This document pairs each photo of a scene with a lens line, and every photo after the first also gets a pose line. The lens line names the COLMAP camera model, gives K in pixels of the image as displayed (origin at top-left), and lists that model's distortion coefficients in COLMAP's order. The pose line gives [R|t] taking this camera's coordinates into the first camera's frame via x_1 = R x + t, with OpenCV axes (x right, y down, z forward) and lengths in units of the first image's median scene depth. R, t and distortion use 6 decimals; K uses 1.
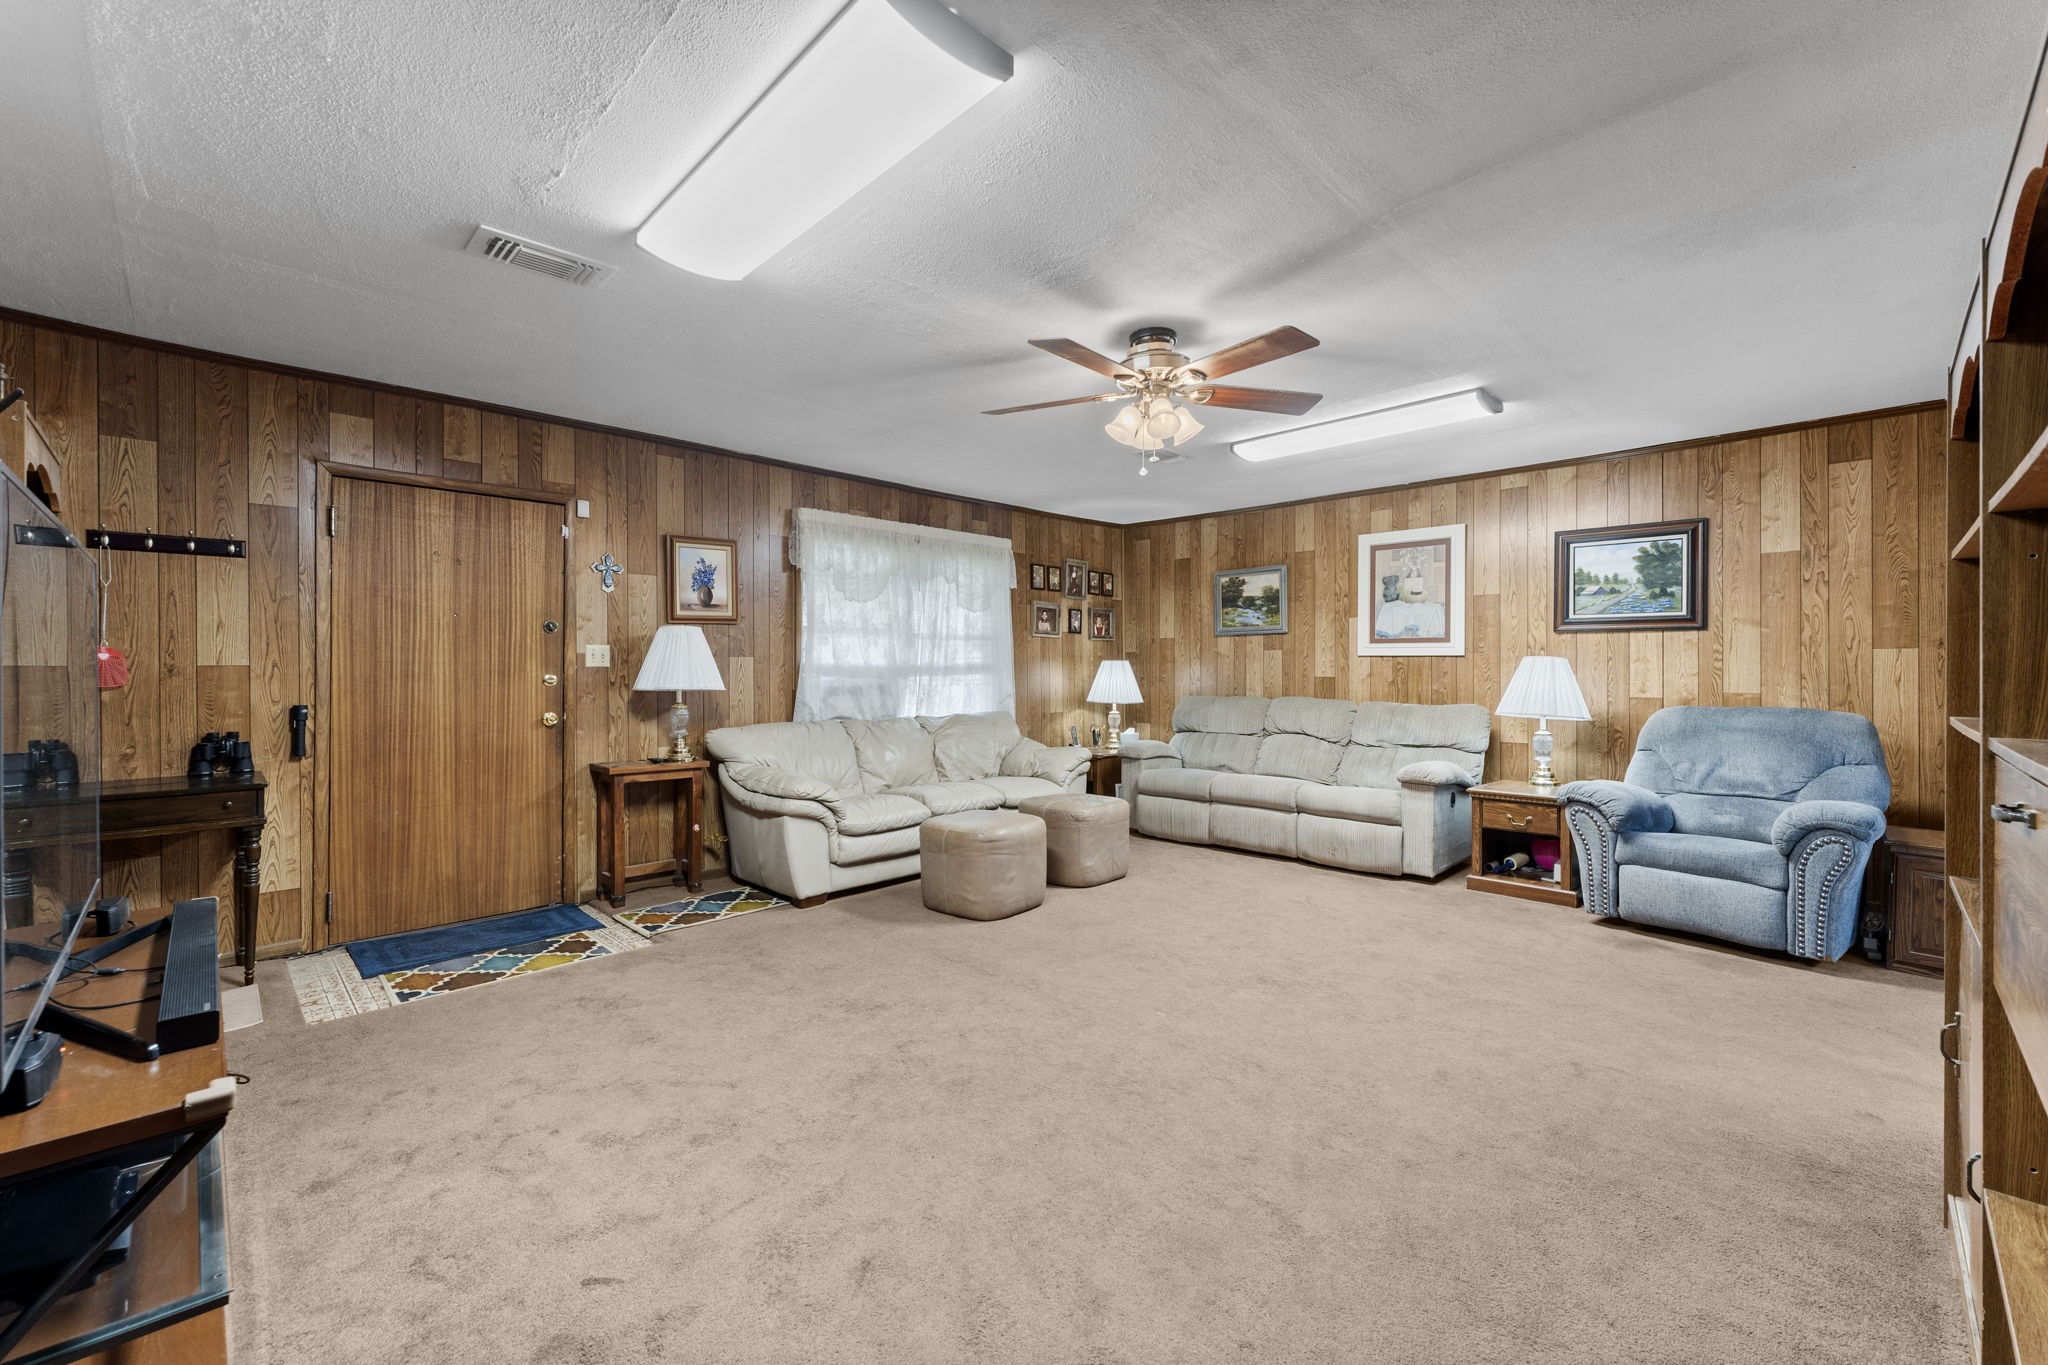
lens RADIAL K [[832.3, 0, 1014.7], [0, 832.3, 663.5], [0, 0, 1]] dist [-0.000398, -0.000001]
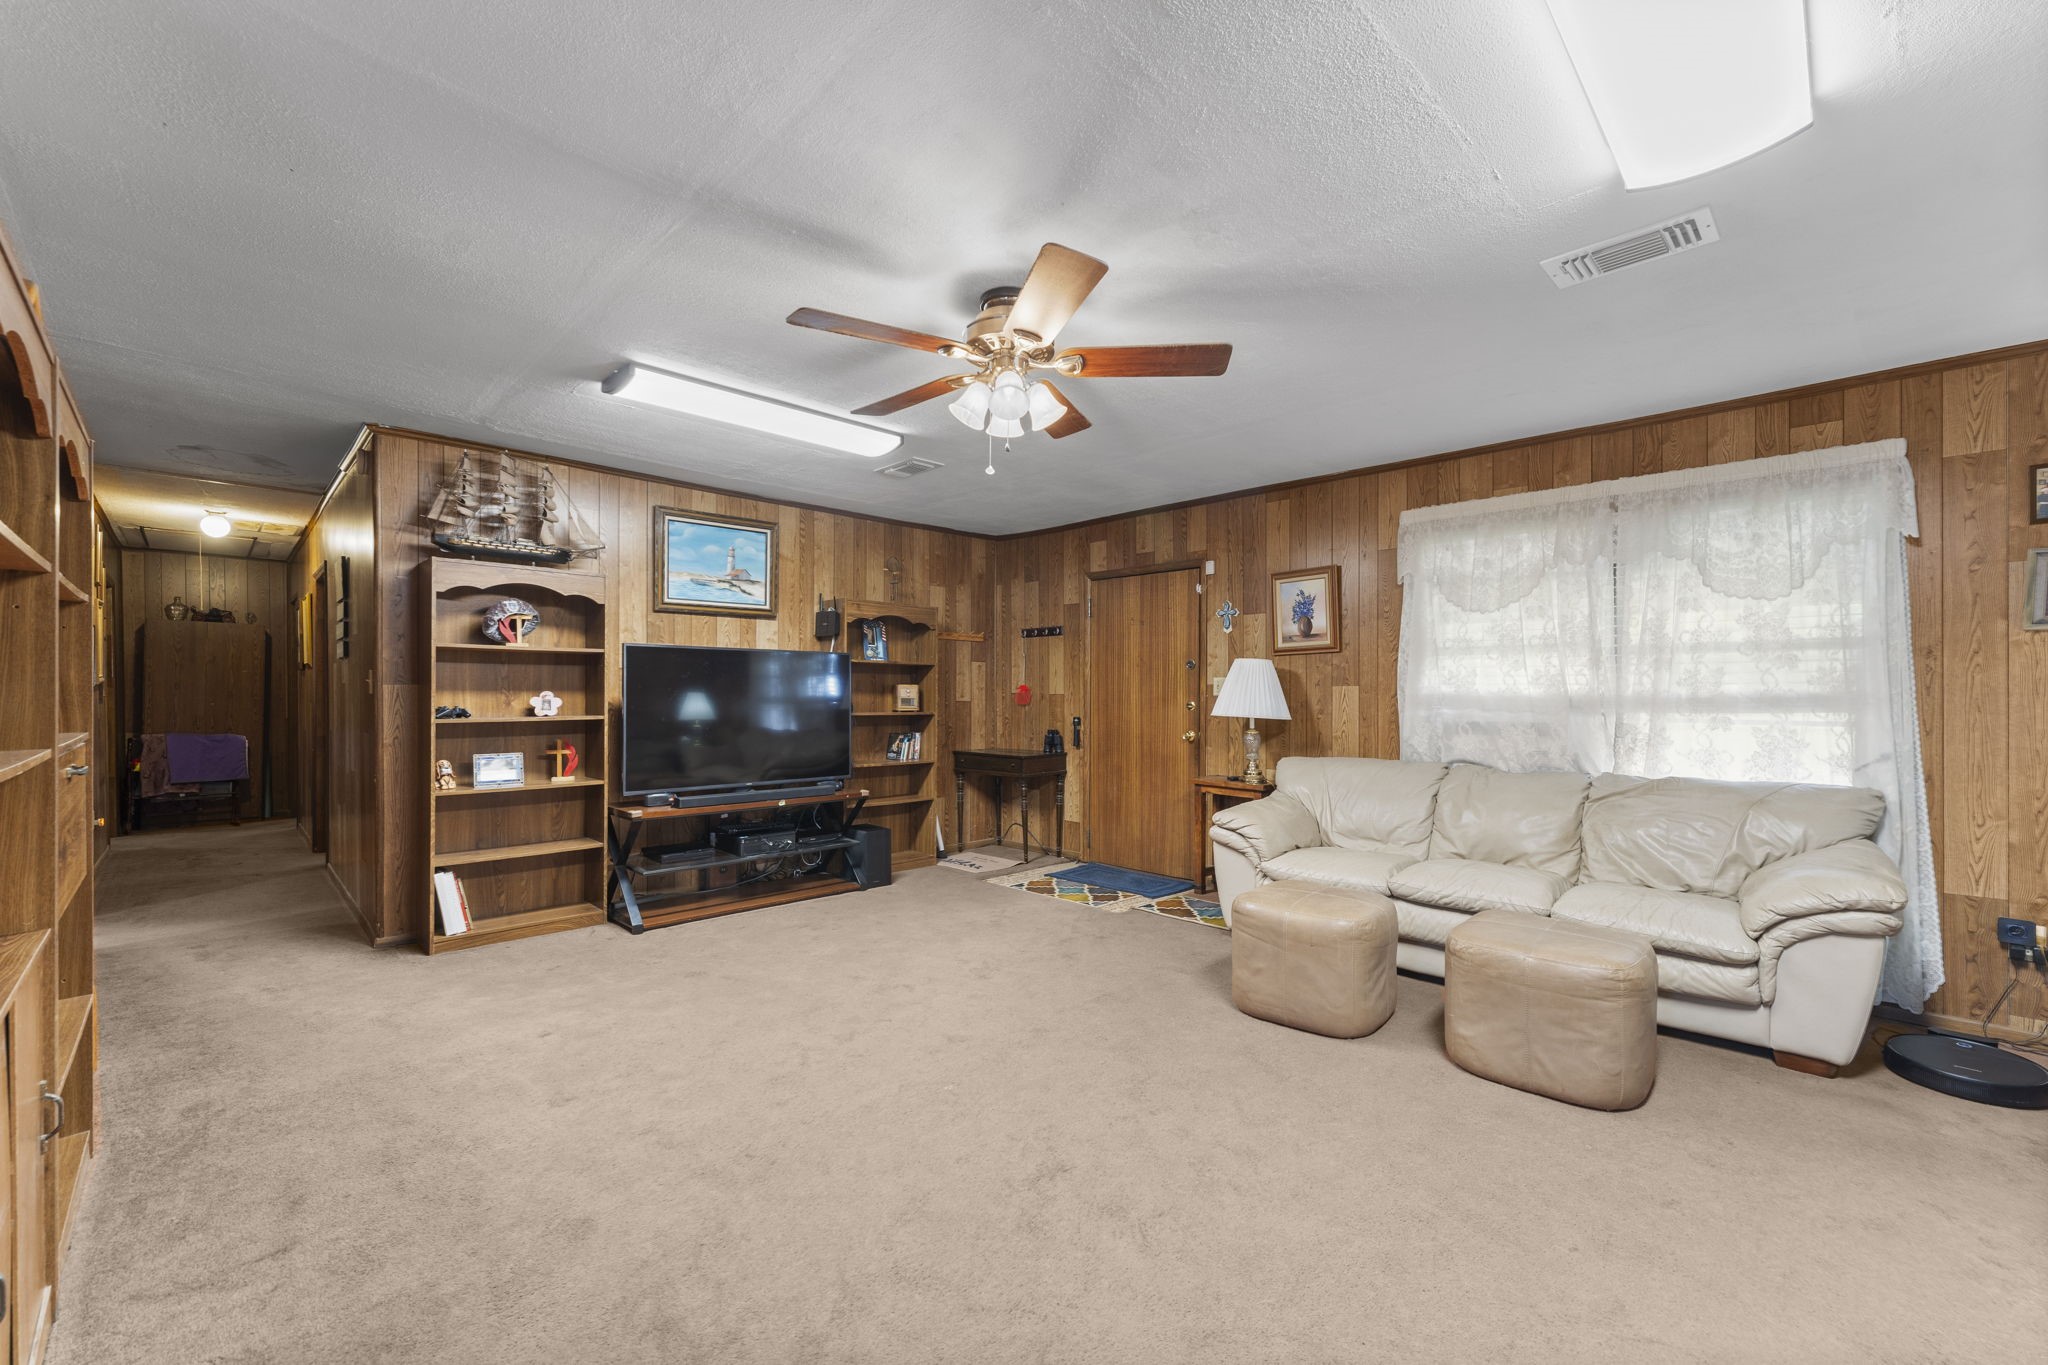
lens RADIAL K [[818.0, 0, 1009.1], [0, 818.0, 689.4], [0, 0, 1]] dist [0.002128, 0.000493]
pose [[0.002492, -0.005587, -0.999981, 0.630117], [-0.001018, 0.999984, -0.005590, 0.001888], [0.999996, 0.001032, 0.002486, 0.635823]]
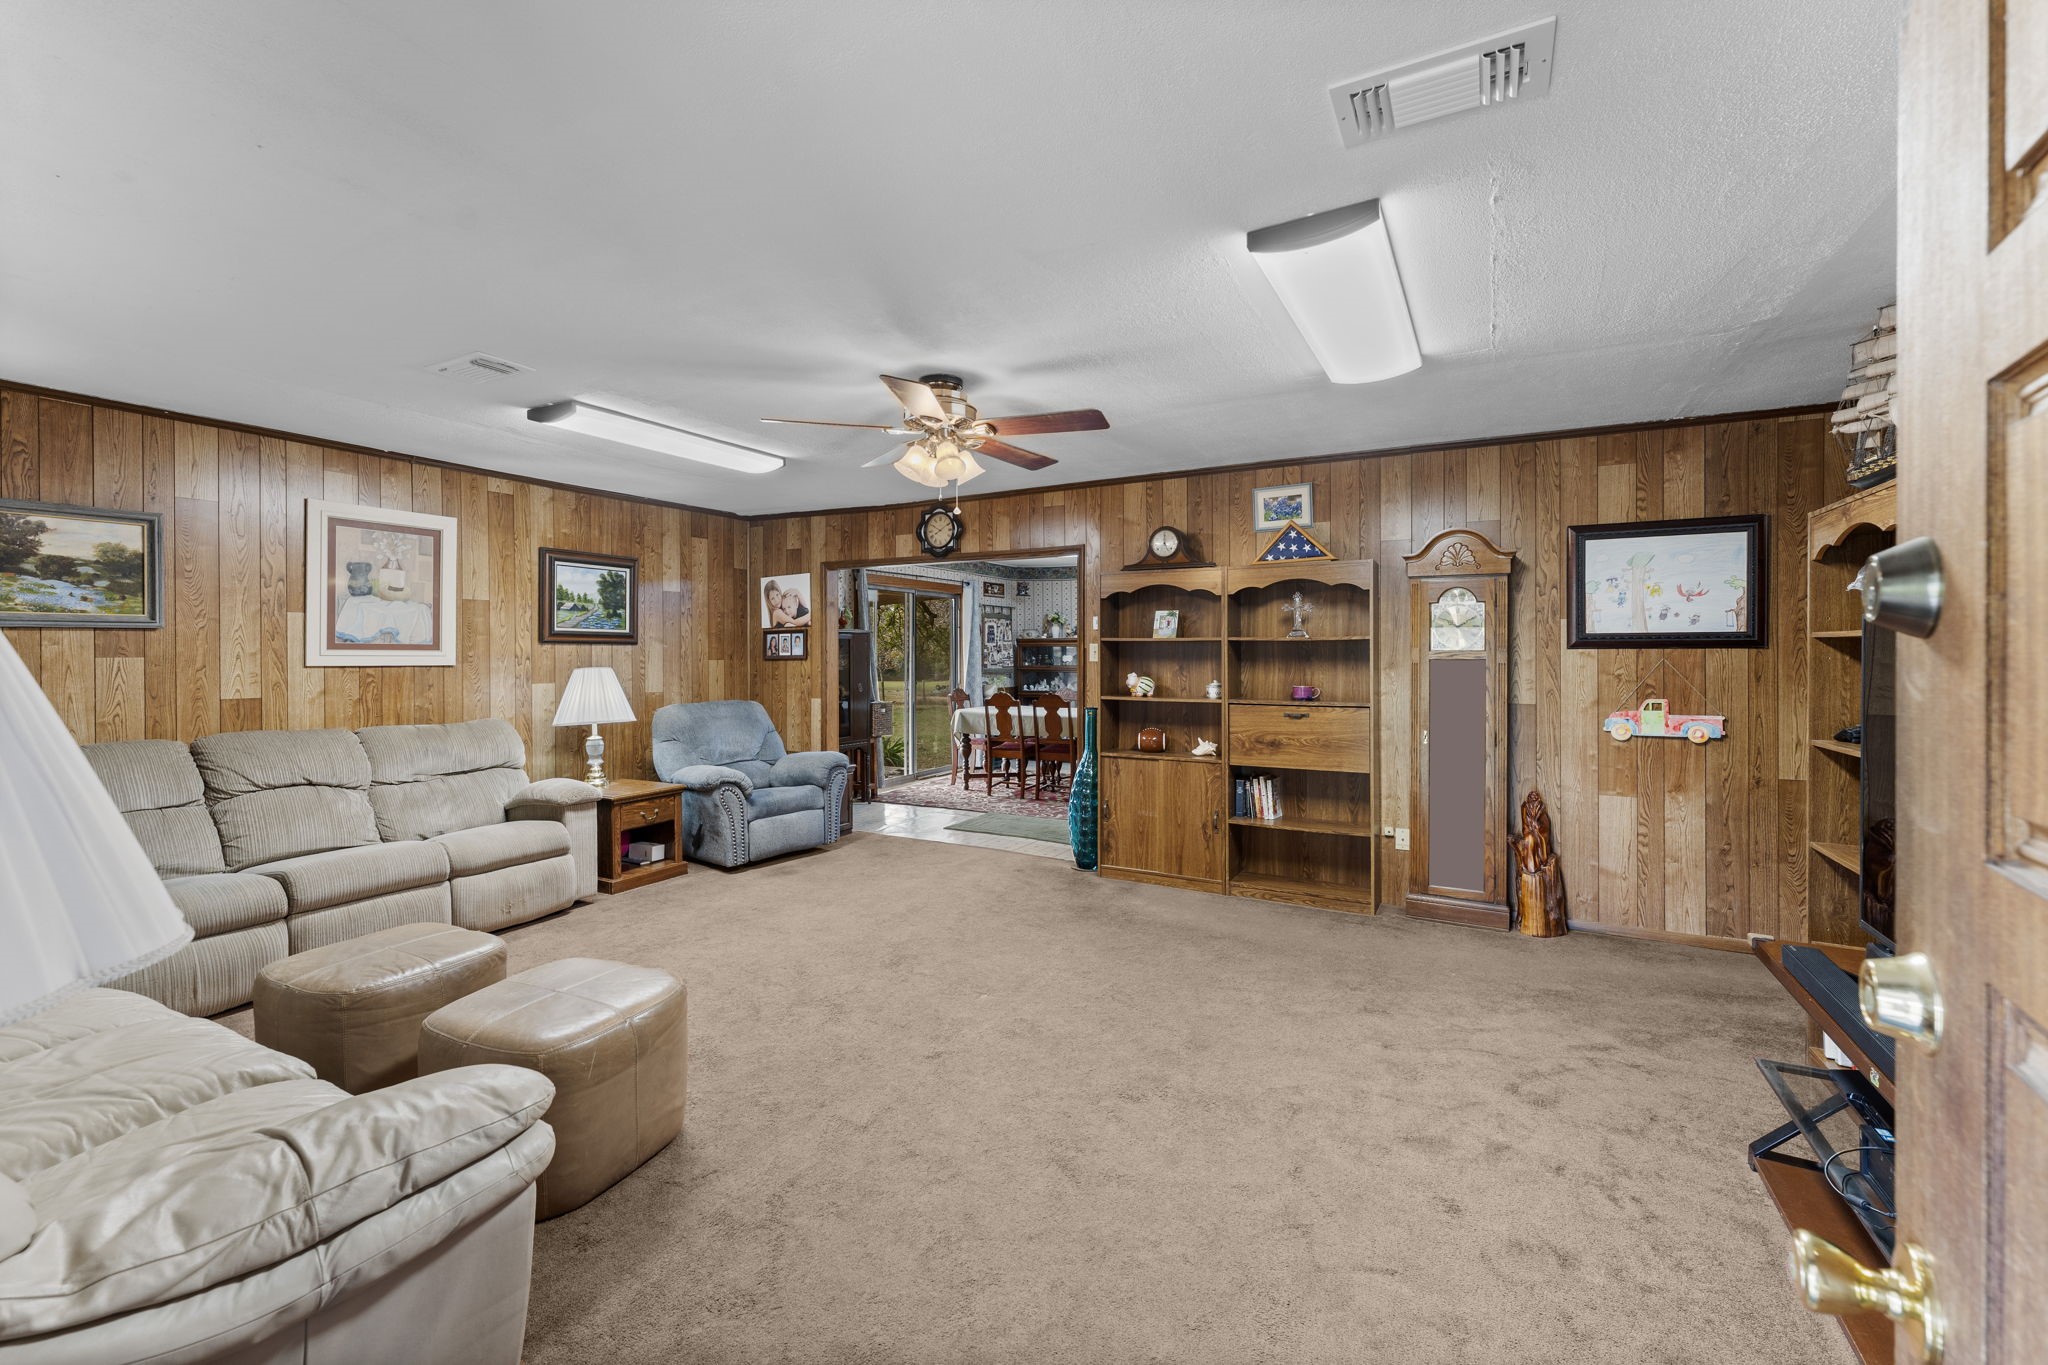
lens RADIAL K [[864.9, 0, 991.5], [0, 864.9, 652.3], [0, 0, 1]] dist [0.001032, 0.000140]
pose [[-0.277030, -0.002033, 0.960859, -0.586288], [-0.004936, 0.999988, 0.000693, -0.031033], [-0.960849, -0.004550, -0.277037, 0.803753]]
